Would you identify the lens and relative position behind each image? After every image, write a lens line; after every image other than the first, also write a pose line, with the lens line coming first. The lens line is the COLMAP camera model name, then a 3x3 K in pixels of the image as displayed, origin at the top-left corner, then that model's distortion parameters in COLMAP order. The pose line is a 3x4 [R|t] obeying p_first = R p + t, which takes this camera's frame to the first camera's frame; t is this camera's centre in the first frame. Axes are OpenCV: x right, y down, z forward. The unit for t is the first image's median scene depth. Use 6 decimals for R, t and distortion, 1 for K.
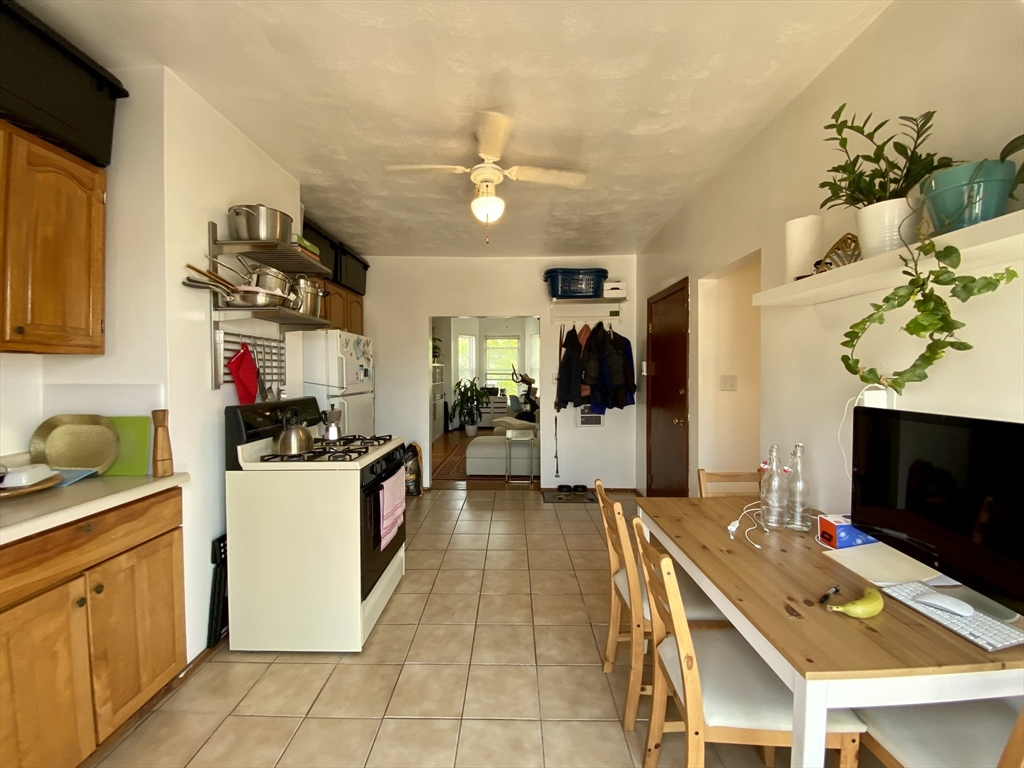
lens RADIAL K [[415.7, 0, 510.6], [0, 415.7, 380.1], [0, 0, 1]] dist [-0.017287, -0.000546]
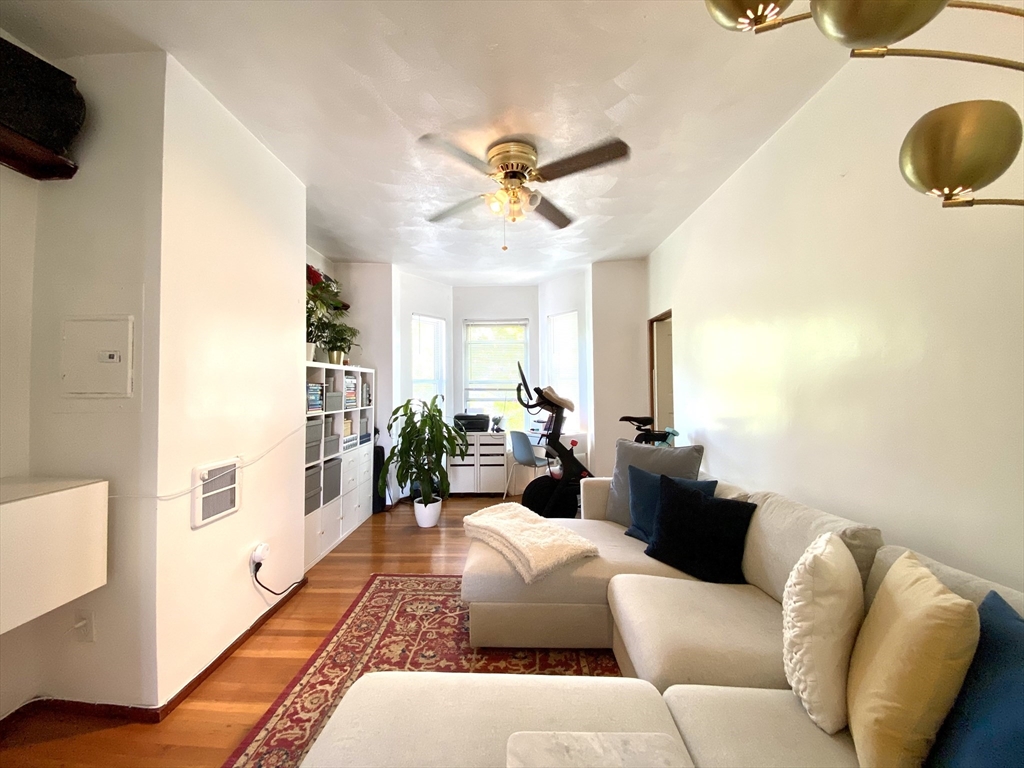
lens RADIAL K [[415.7, 0, 509.2], [0, 415.7, 383.8], [0, 0, 1]] dist [-0.017287, -0.000546]
pose [[0.999992, -0.003880, 0.000231, -0.004073], [0.003885, 0.999556, -0.029548, -0.005241], [-0.000116, 0.029549, 0.999563, 0.518161]]
